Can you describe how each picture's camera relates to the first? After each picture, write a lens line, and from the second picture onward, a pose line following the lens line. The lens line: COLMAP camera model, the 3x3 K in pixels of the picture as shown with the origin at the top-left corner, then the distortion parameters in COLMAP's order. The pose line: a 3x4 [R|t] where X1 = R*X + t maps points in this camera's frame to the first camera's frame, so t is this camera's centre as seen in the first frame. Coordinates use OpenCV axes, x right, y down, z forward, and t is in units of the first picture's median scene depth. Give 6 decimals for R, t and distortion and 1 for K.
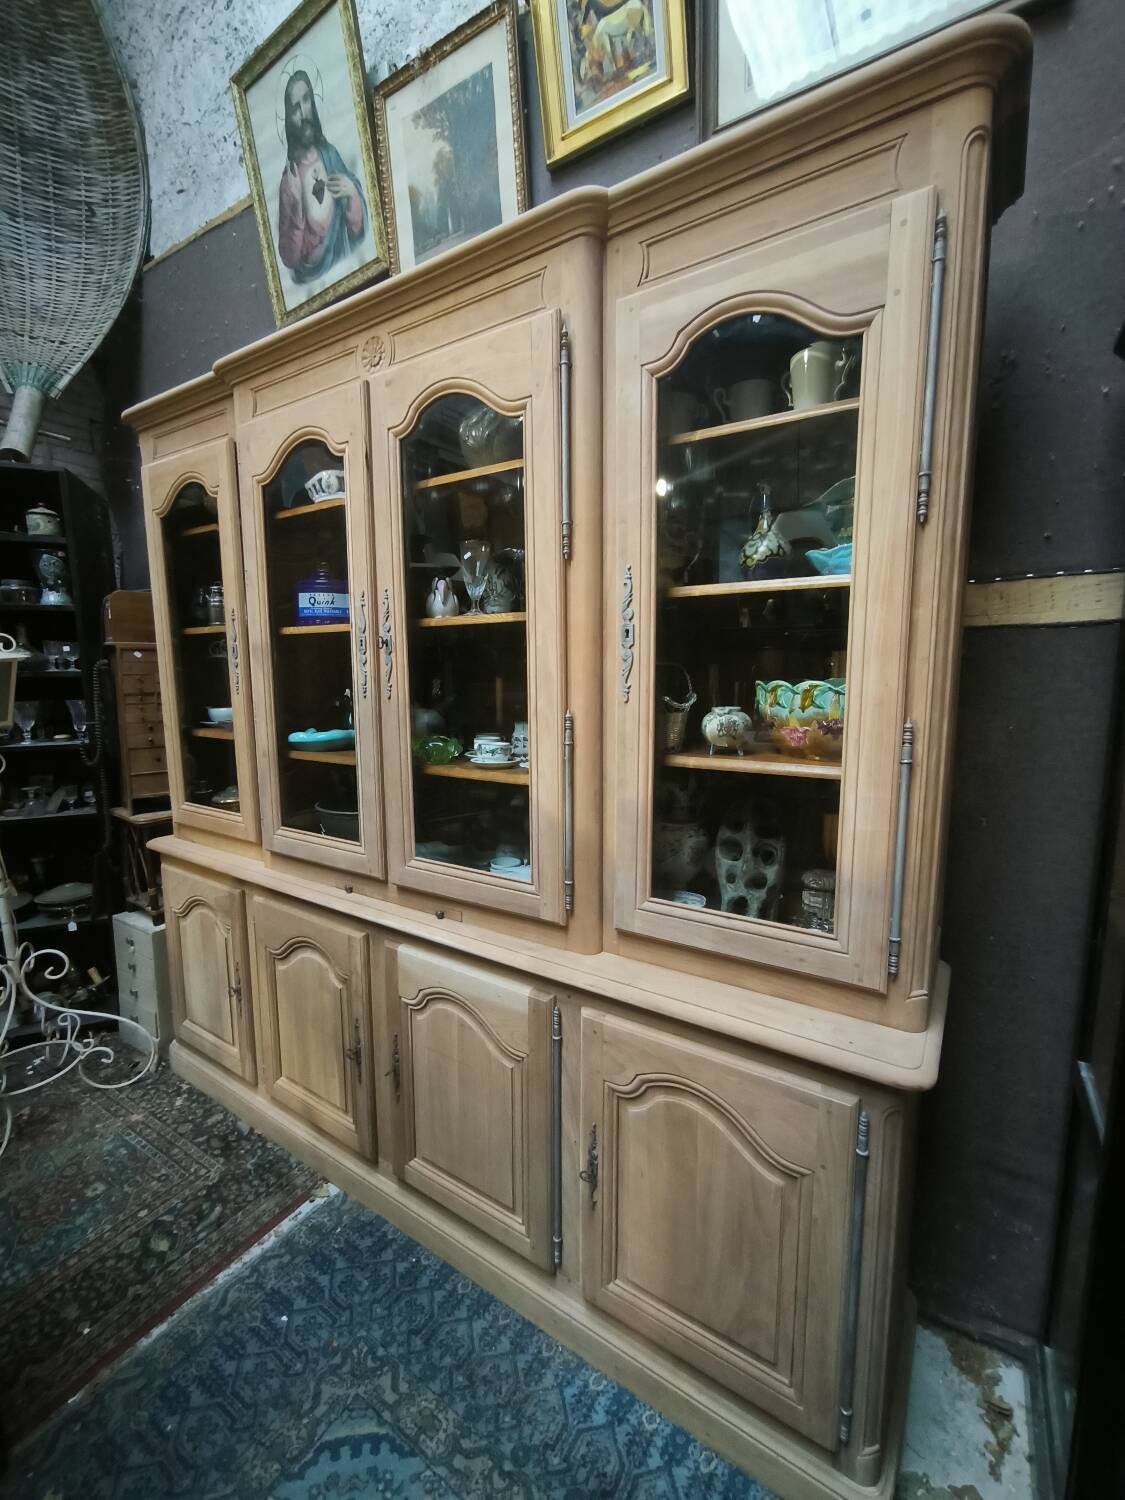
lens RADIAL K [[643.7, 0, 558.3], [0, 643.7, 751.8], [0, 0, 1]] dist [-0.002528, 0.001688]
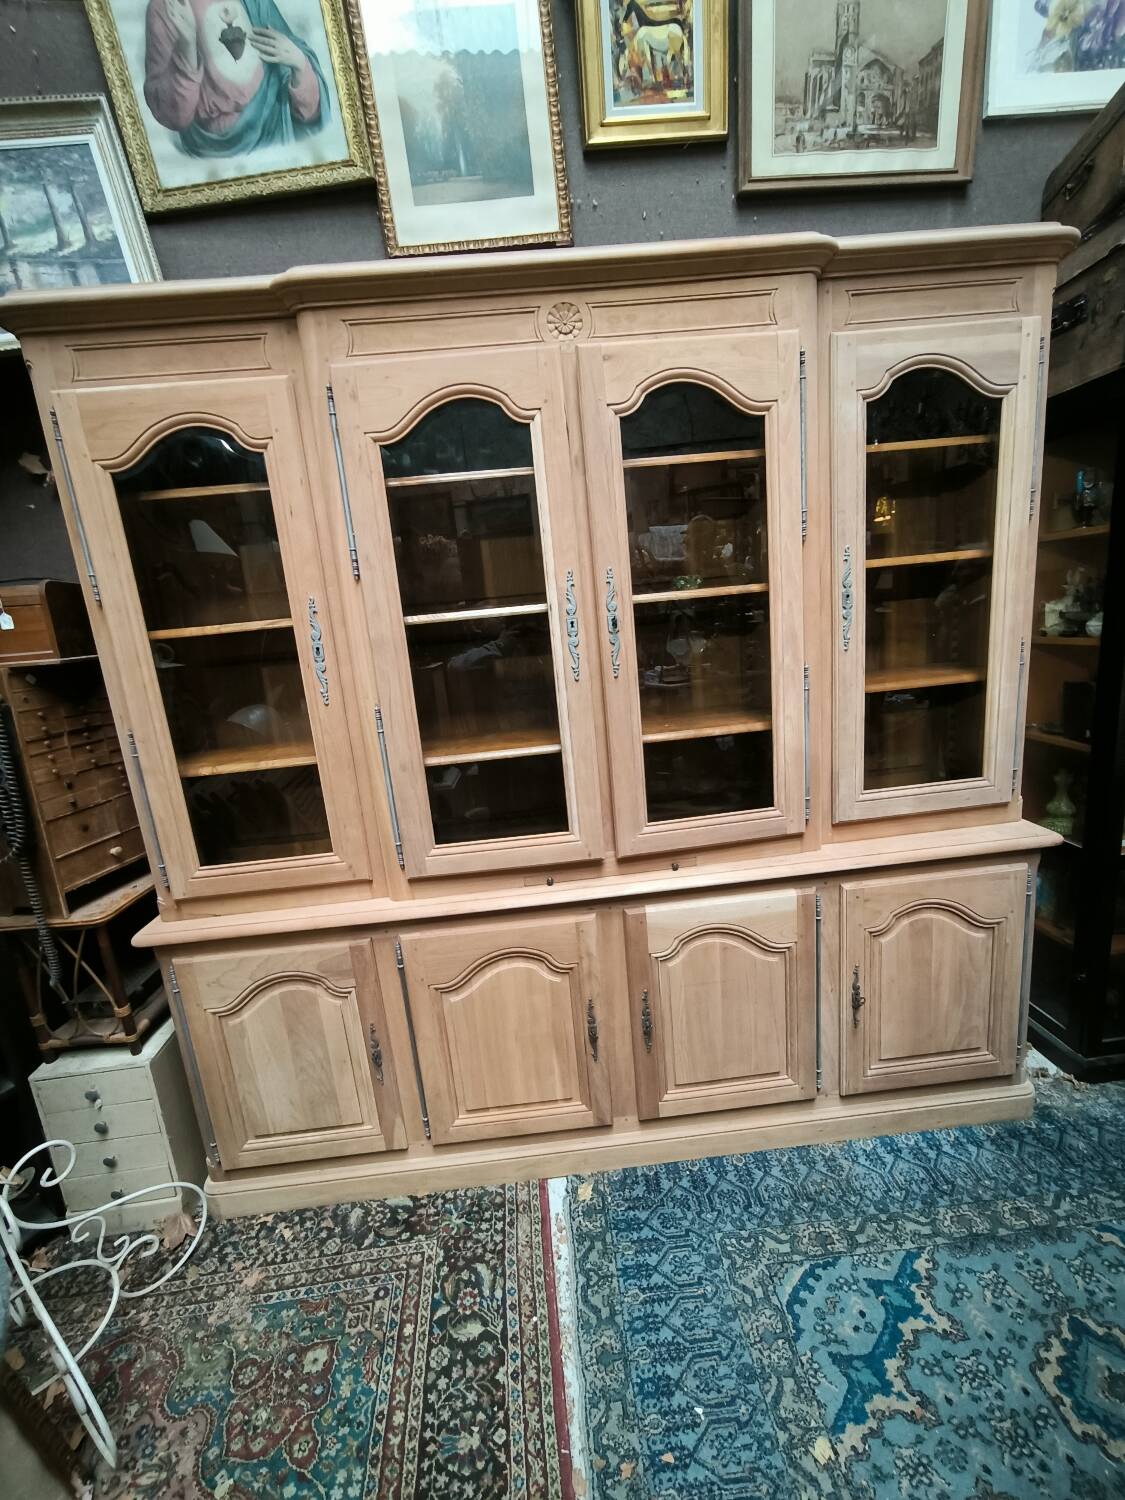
lens RADIAL K [[643.7, 0, 561.6], [0, 643.7, 751.1], [0, 0, 1]] dist [-0.002528, 0.001688]
pose [[0.792145, -0.200067, 0.576610, -0.997615], [0.166179, 0.979754, 0.111651, -0.102094], [-0.587274, 0.007377, 0.809355, 0.239225]]
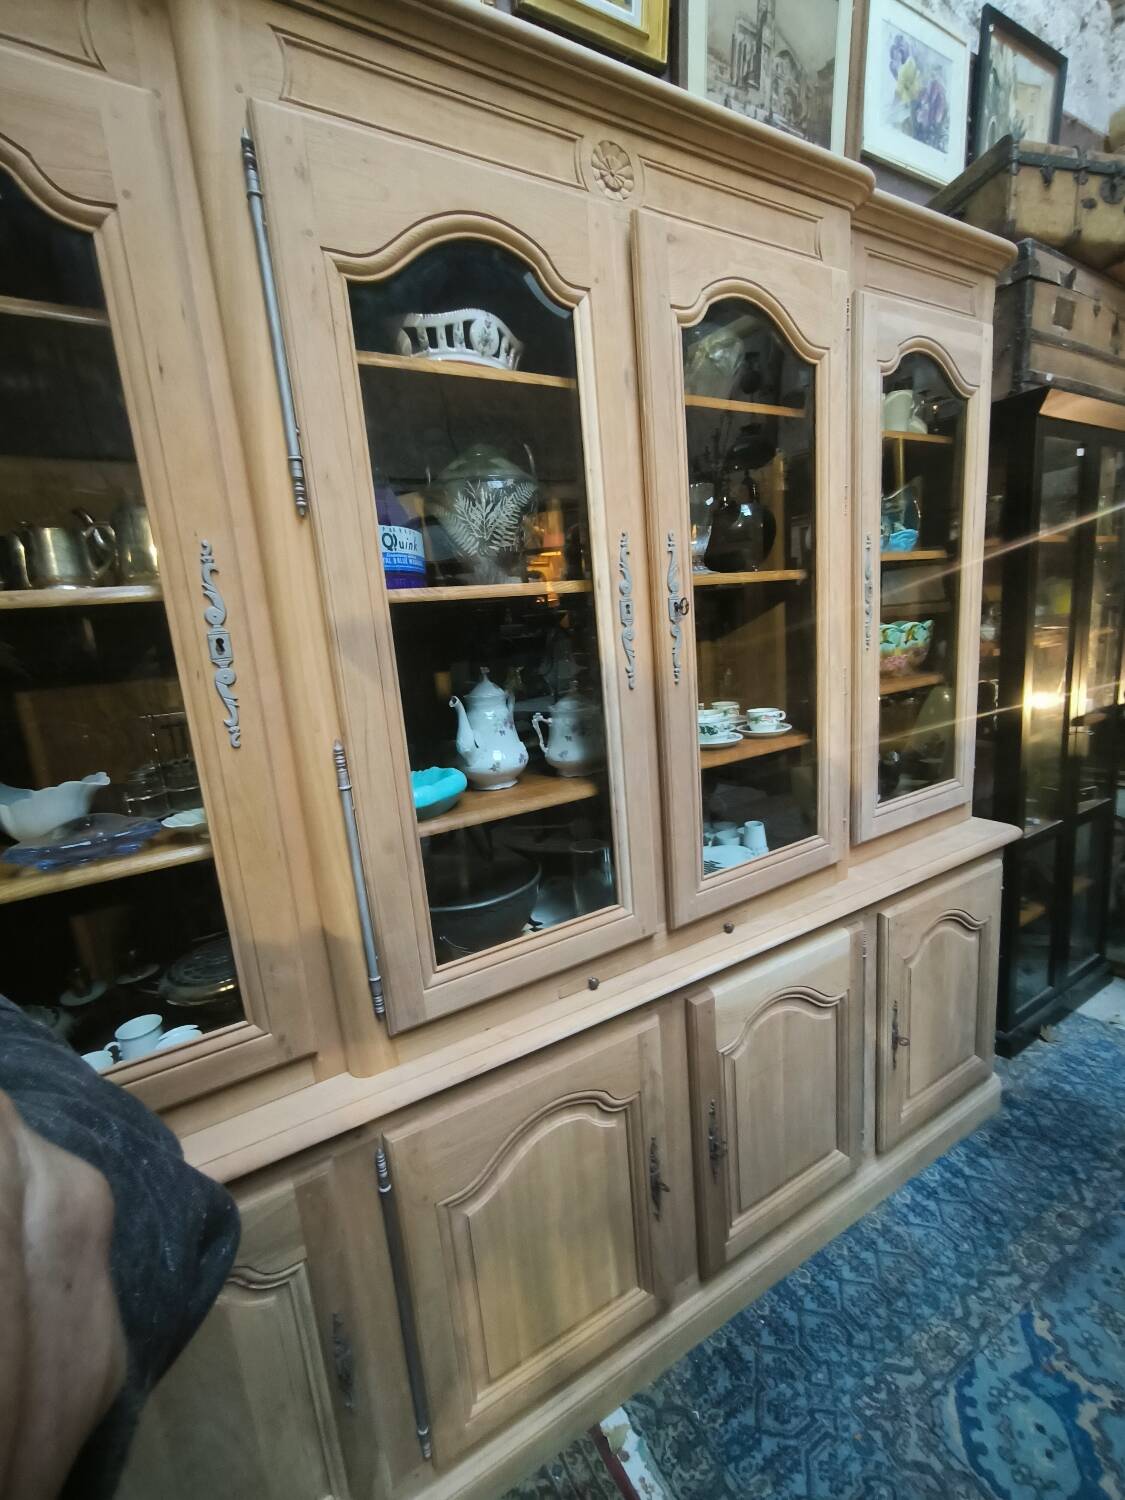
lens RADIAL K [[643.7, 0, 564.9], [0, 643.7, 752.2], [0, 0, 1]] dist [-0.002528, 0.001688]
pose [[0.442387, -0.209437, 0.872026, -1.041620], [0.195145, 0.971531, 0.134336, -0.138693], [-0.875335, 0.110743, 0.470663, 0.820335]]
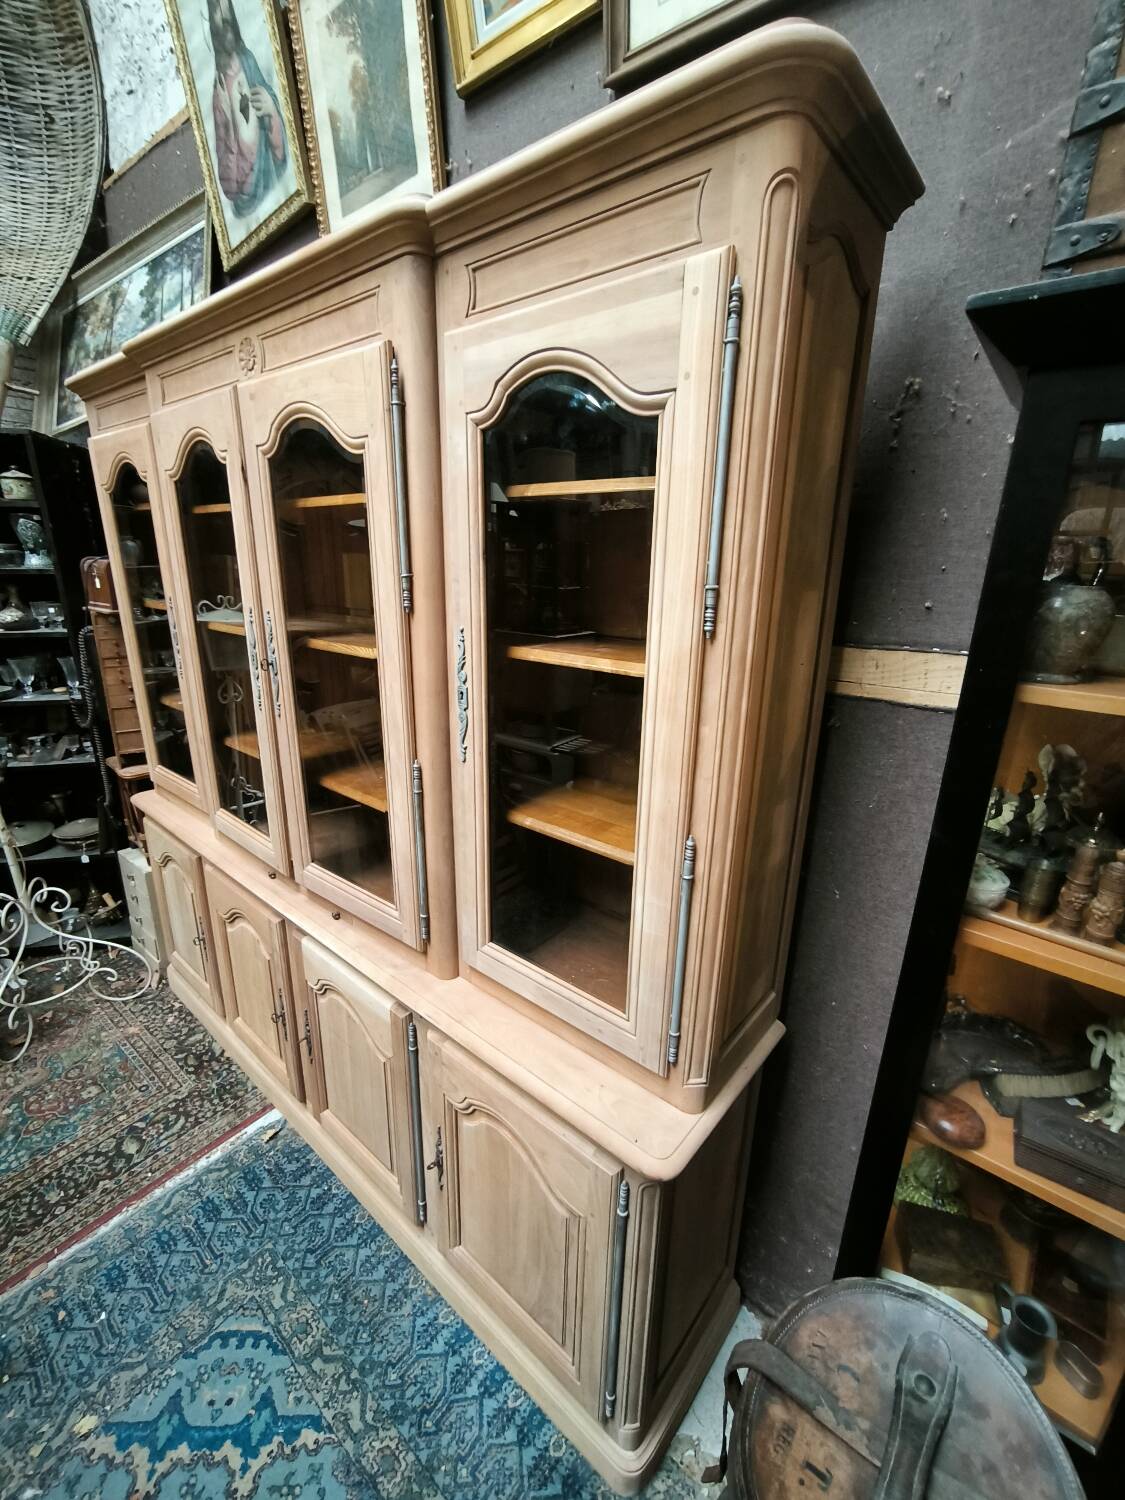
lens RADIAL K [[643.7, 0, 557.6], [0, 643.7, 753.3], [0, 0, 1]] dist [-0.002528, 0.001688]
pose [[0.992882, 0.055746, -0.105251, 0.304626], [-0.037310, 0.984800, 0.169635, -0.228484], [0.113108, -0.164501, 0.979871, 0.031595]]
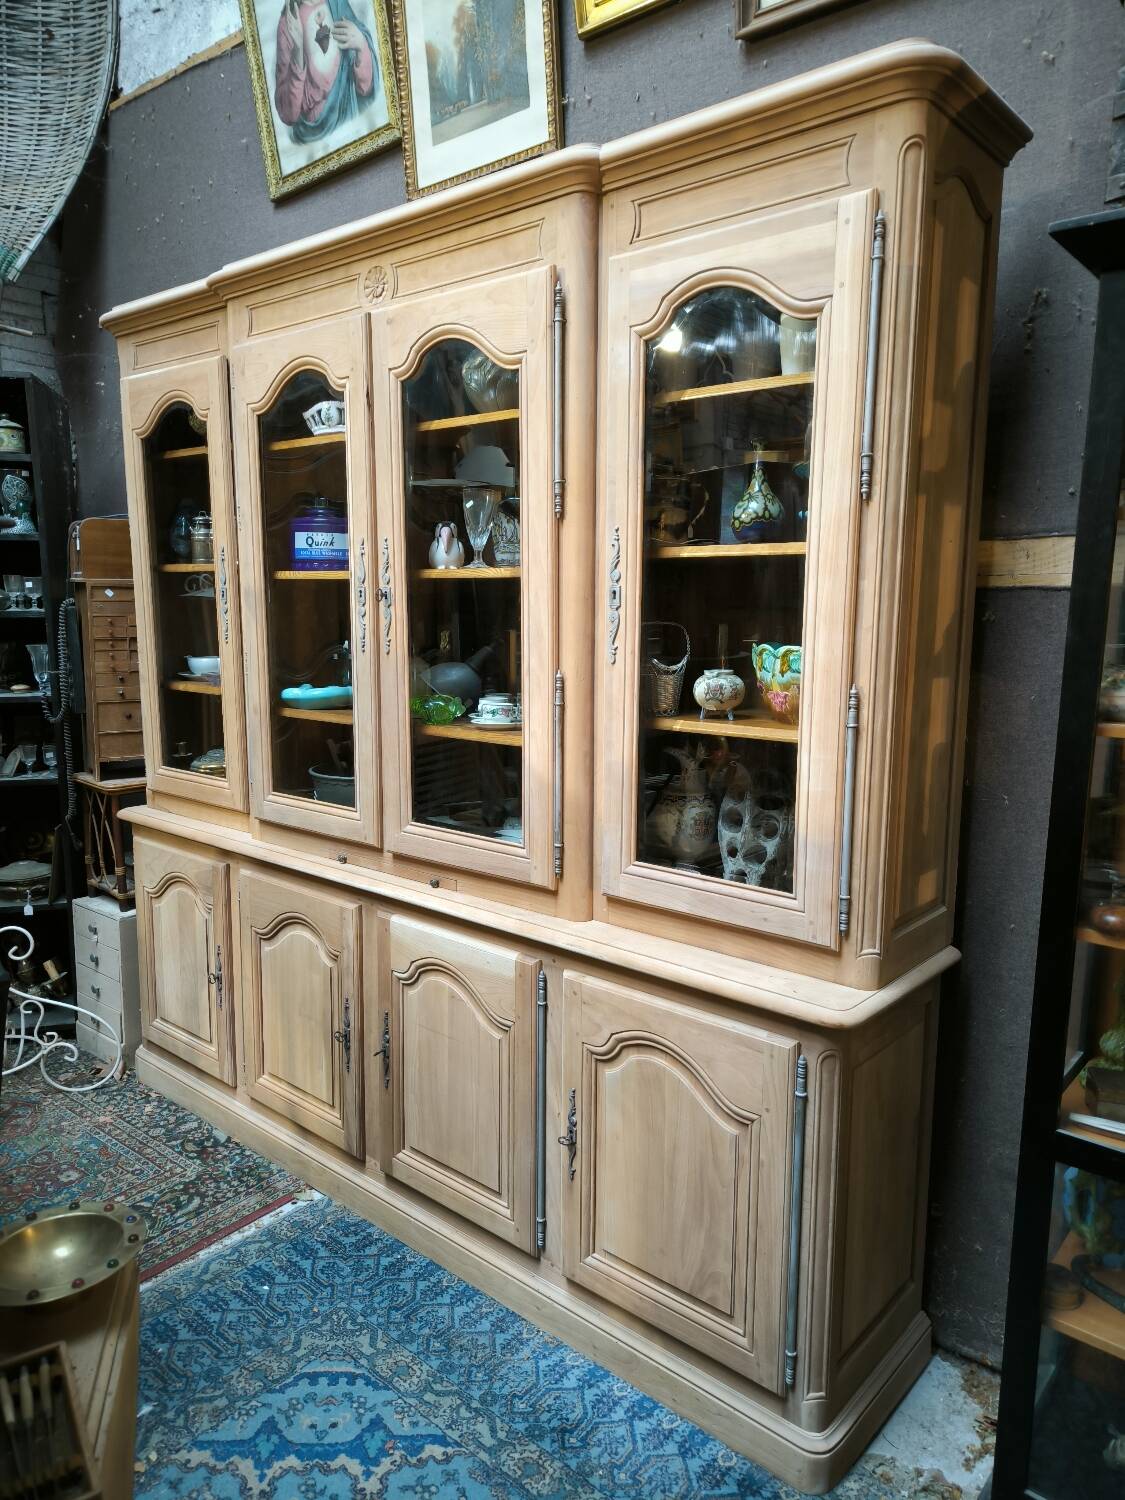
lens RADIAL K [[1054.6, 0, 560.2], [0, 1054.6, 759.2], [0, 0, 1]] dist [0.046313, -0.028844]
pose [[0.992015, 0.029362, -0.122657, 0.194545], [-0.026173, 0.999278, 0.027534, 0.024207], [0.123377, -0.024104, 0.992067, -0.538896]]
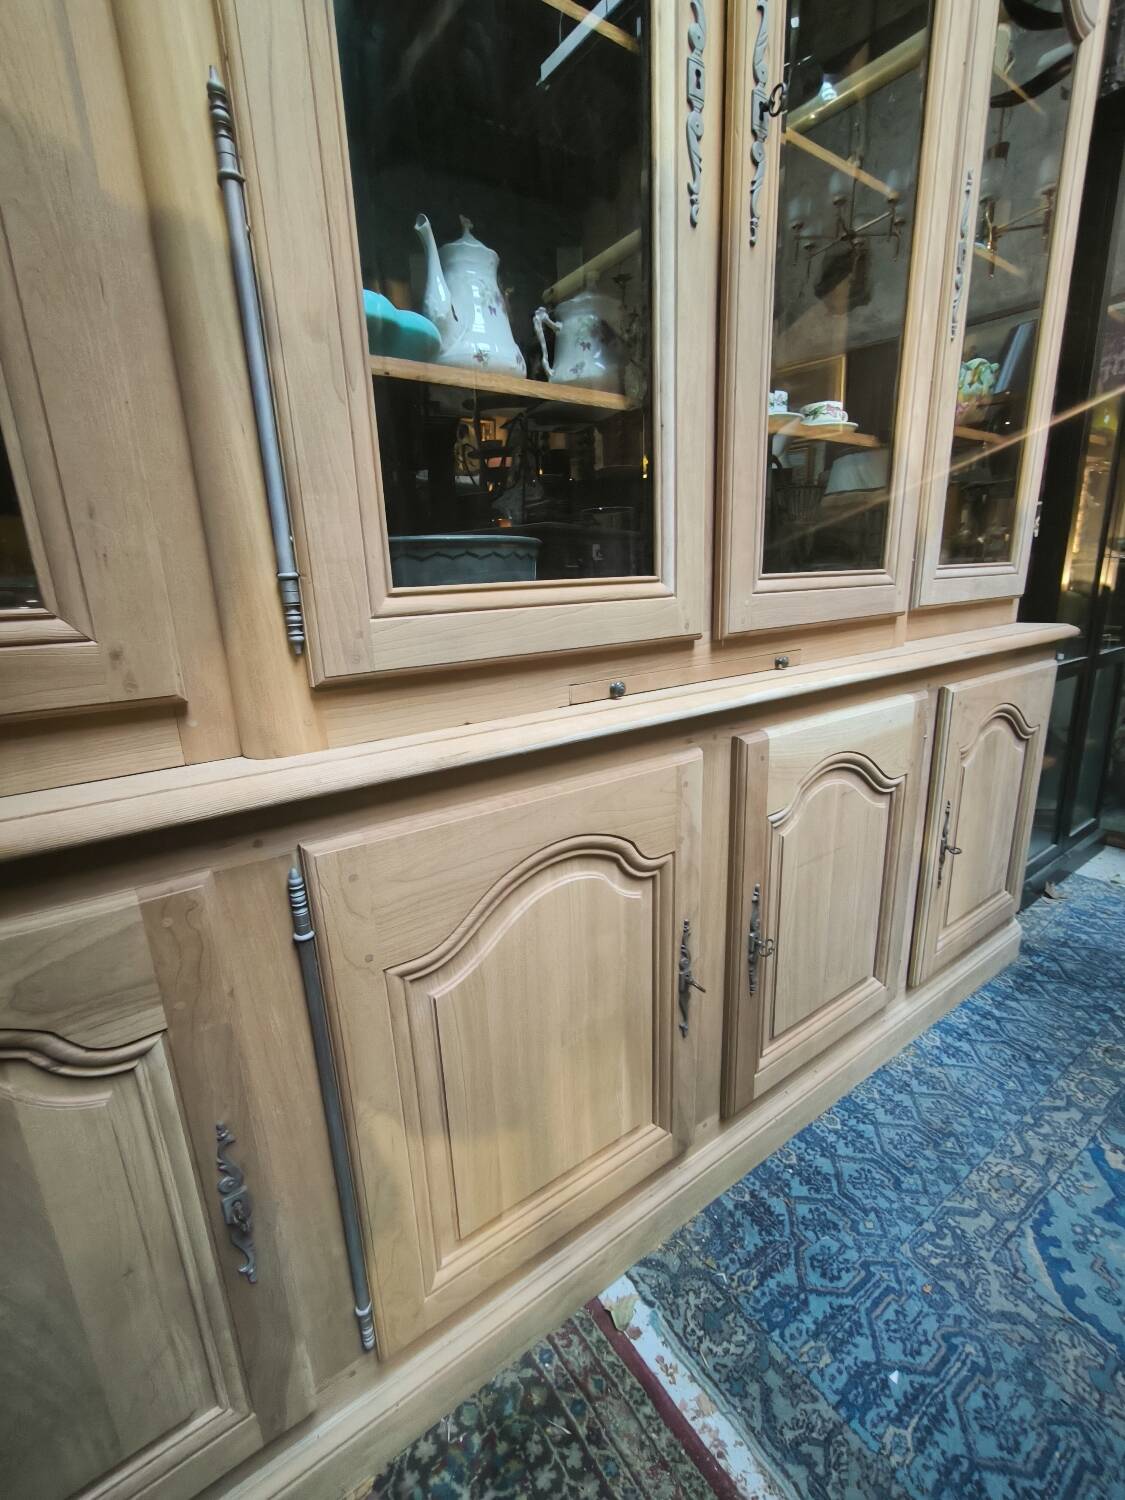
lens RADIAL K [[643.7, 0, 563.0], [0, 643.7, 750.4], [0, 0, 1]] dist [-0.002528, 0.001688]
pose [[0.361938, -0.251433, 0.897654, -0.918594], [0.156574, 0.965656, 0.207349, 0.181655], [-0.918959, 0.065501, 0.388876, 1.026883]]
